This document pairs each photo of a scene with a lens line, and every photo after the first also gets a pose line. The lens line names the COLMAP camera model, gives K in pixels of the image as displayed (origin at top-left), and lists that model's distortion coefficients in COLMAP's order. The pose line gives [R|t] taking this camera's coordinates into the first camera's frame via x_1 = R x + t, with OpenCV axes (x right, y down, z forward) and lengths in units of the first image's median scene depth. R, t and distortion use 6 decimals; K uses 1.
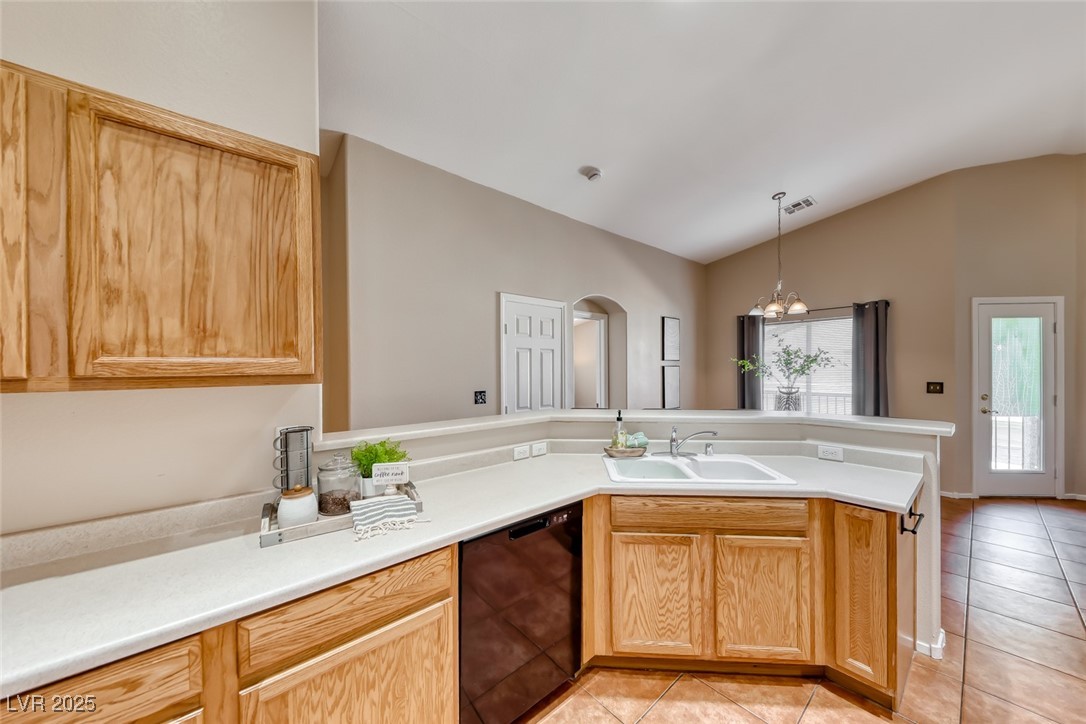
lens RADIAL K [[380.0, 0, 529.5], [0, 380.0, 364.2], [0, 0, 1]] dist [-0.008401, -0.000161]
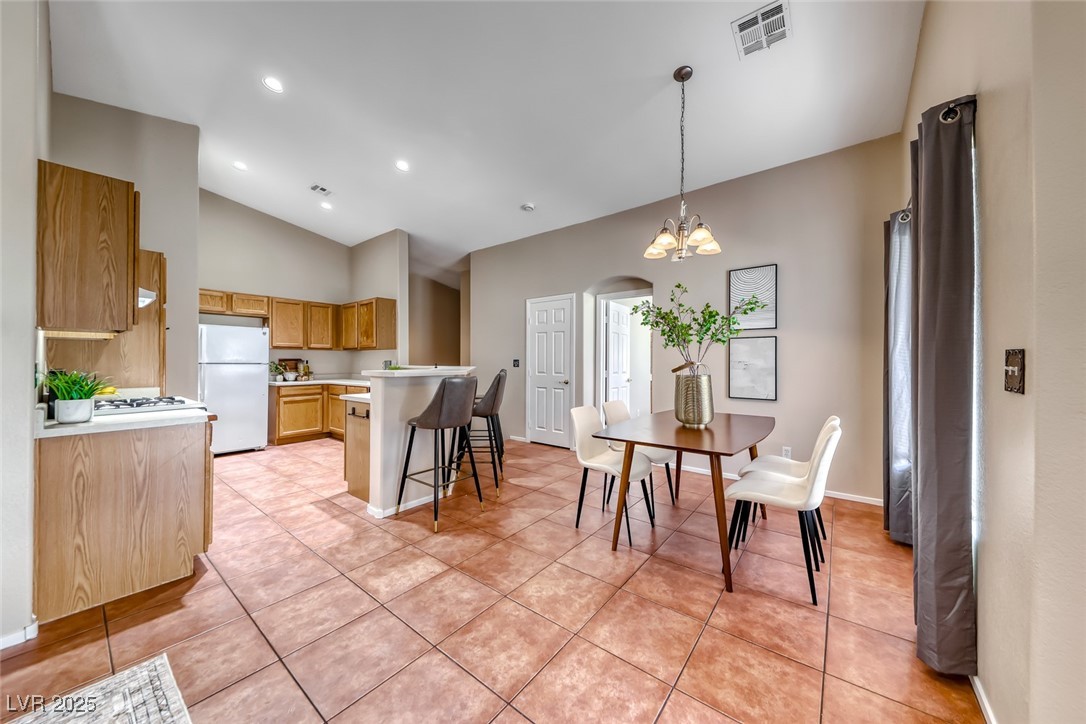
lens RADIAL K [[374.2, 0, 537.0], [0, 374.2, 355.9], [0, 0, 1]] dist [0.001113, -0.000025]
pose [[0.189012, -0.006511, -0.981953, 1.309912], [0.004816, 0.999972, -0.005703, 0.054104], [0.981963, -0.003651, 0.189038, 0.653753]]
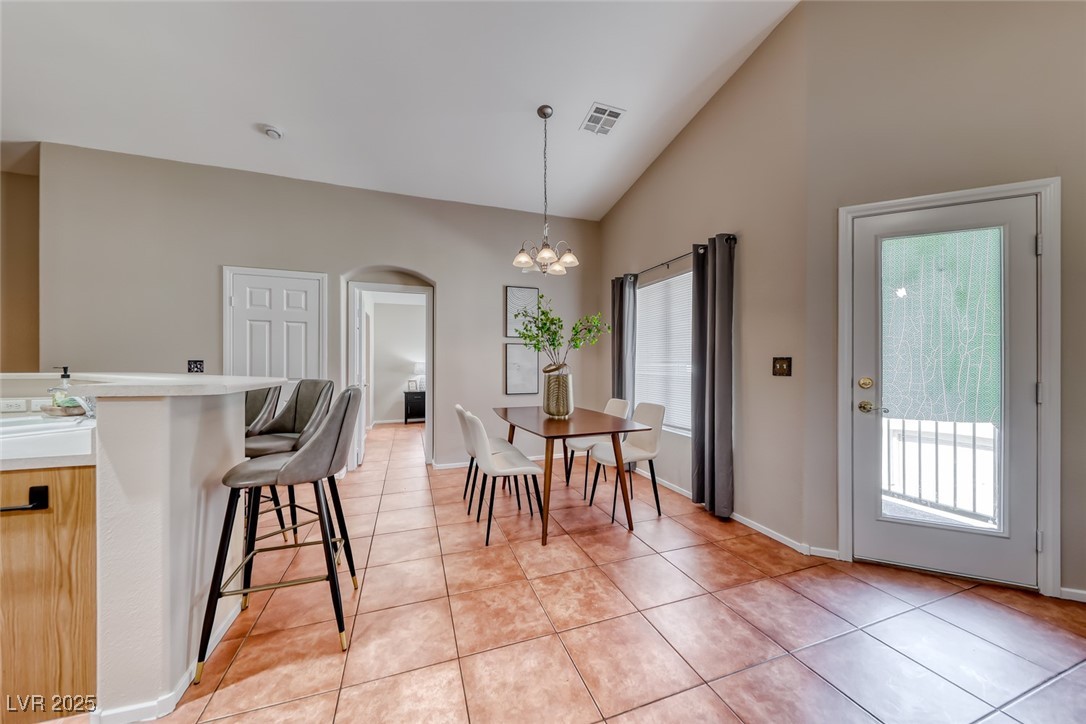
lens RADIAL K [[373.6, 0, 543.0], [0, 373.6, 362.0], [0, 0, 1]] dist [0.001249, -0.000095]
pose [[0.937403, 0.005435, -0.348205, 0.956466], [-0.004602, 0.999984, 0.003220, 0.057013], [0.348217, -0.001416, 0.937413, 0.307986]]
